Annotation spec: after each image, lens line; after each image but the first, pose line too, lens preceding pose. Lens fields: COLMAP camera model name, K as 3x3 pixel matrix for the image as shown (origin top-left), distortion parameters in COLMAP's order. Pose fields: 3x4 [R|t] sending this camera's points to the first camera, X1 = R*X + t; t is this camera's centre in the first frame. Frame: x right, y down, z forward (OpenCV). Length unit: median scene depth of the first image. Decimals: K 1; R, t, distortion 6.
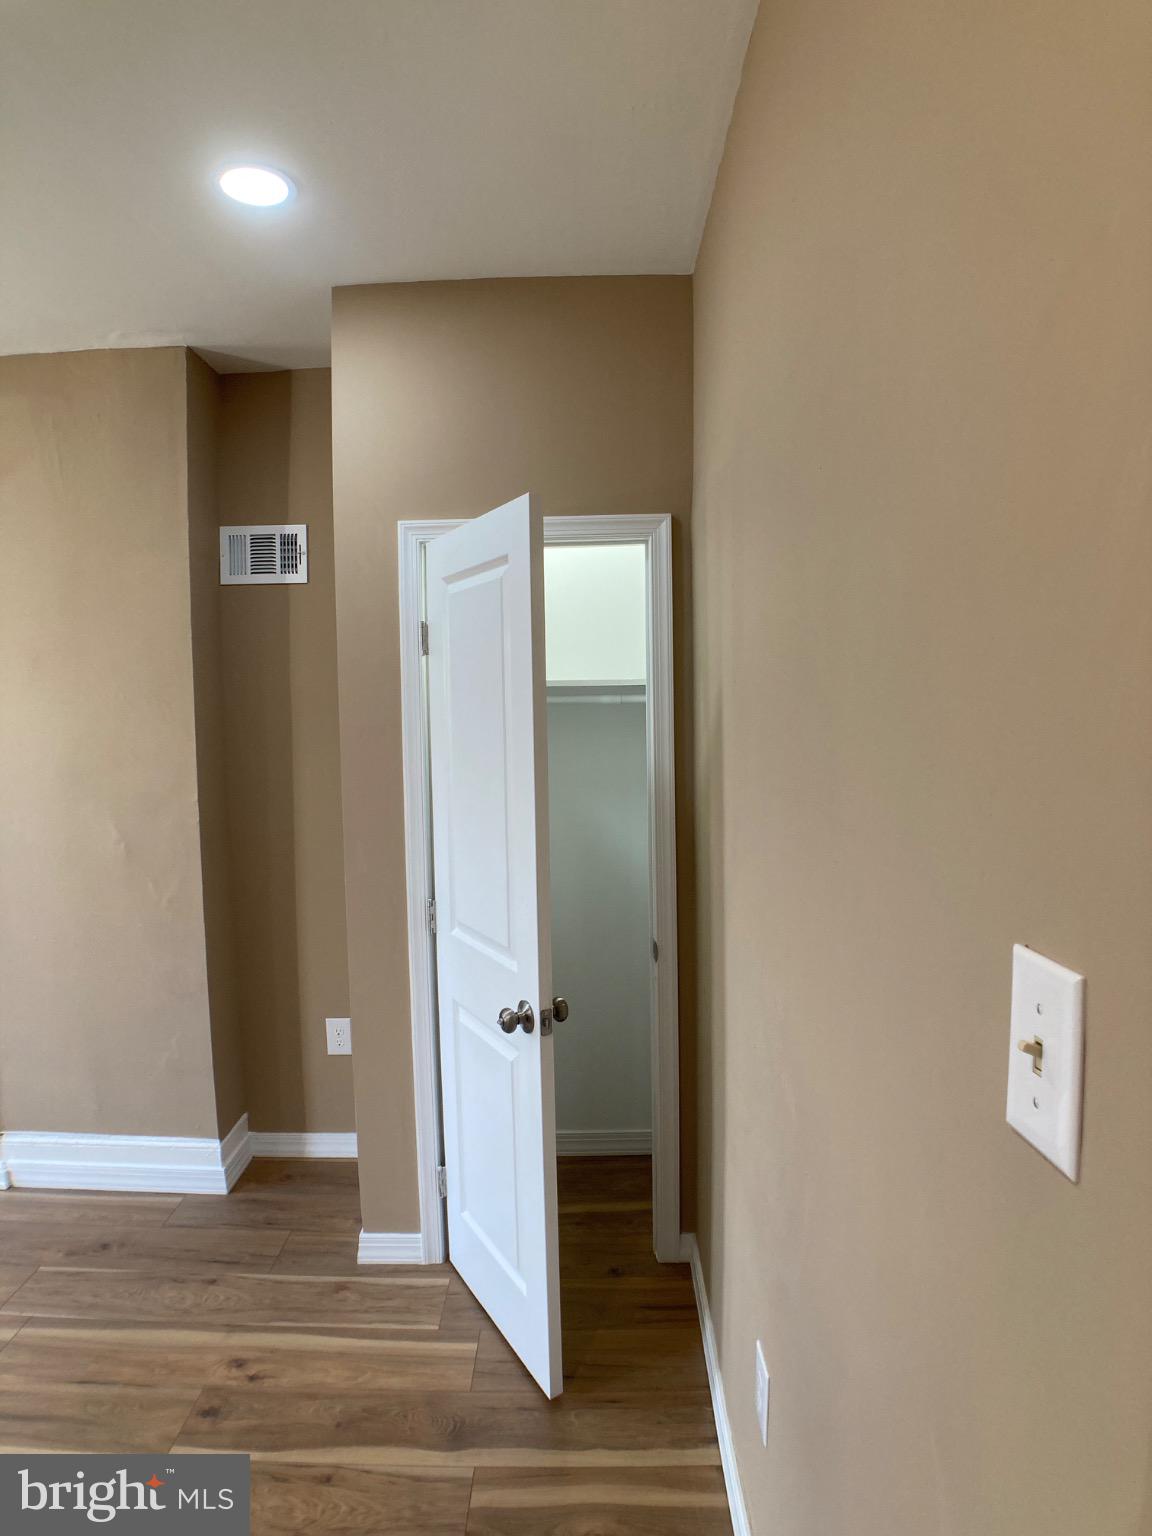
lens RADIAL K [[857.4, 0, 576.1], [0, 857.4, 755.6], [0, 0, 1]] dist [-0.095408, 0.028595]
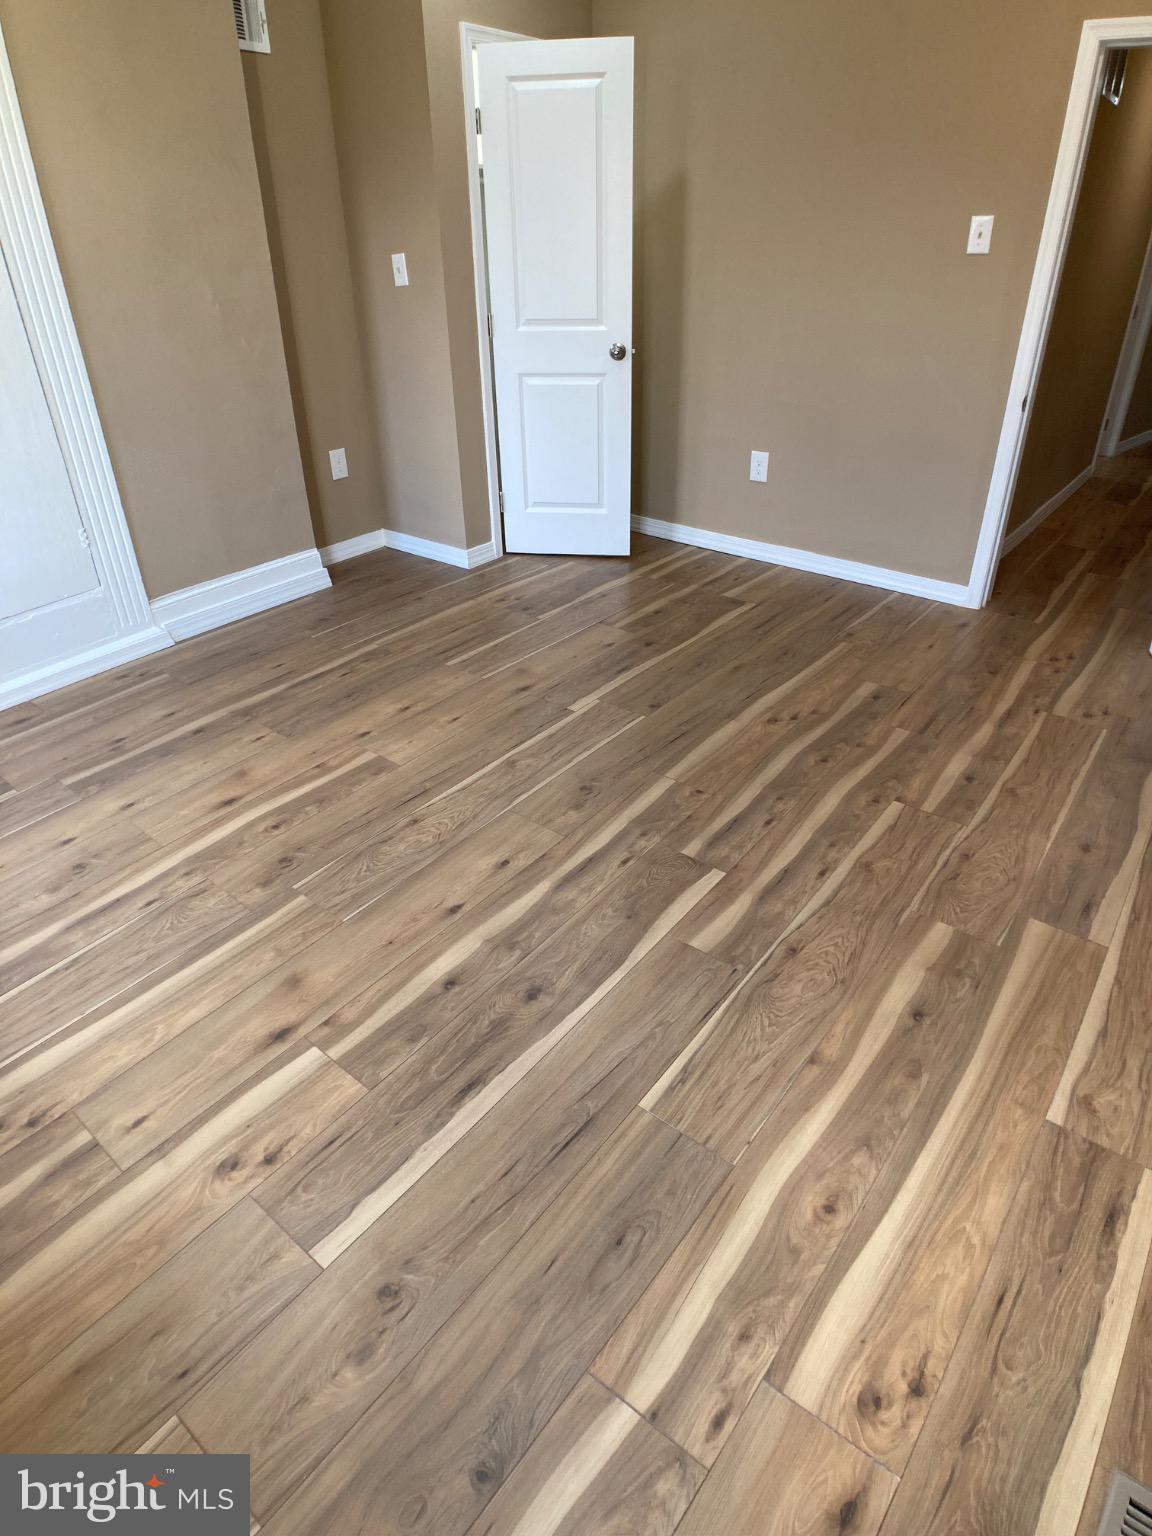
lens RADIAL K [[843.6, 0, 592.2], [0, 843.6, 773.1], [0, 0, 1]] dist [-0.078712, -0.000185]
pose [[0.610746, -0.422363, 0.669776, -1.402883], [0.048379, 0.864185, 0.500843, 0.149708], [-0.790348, -0.273484, 0.548231, -0.207351]]
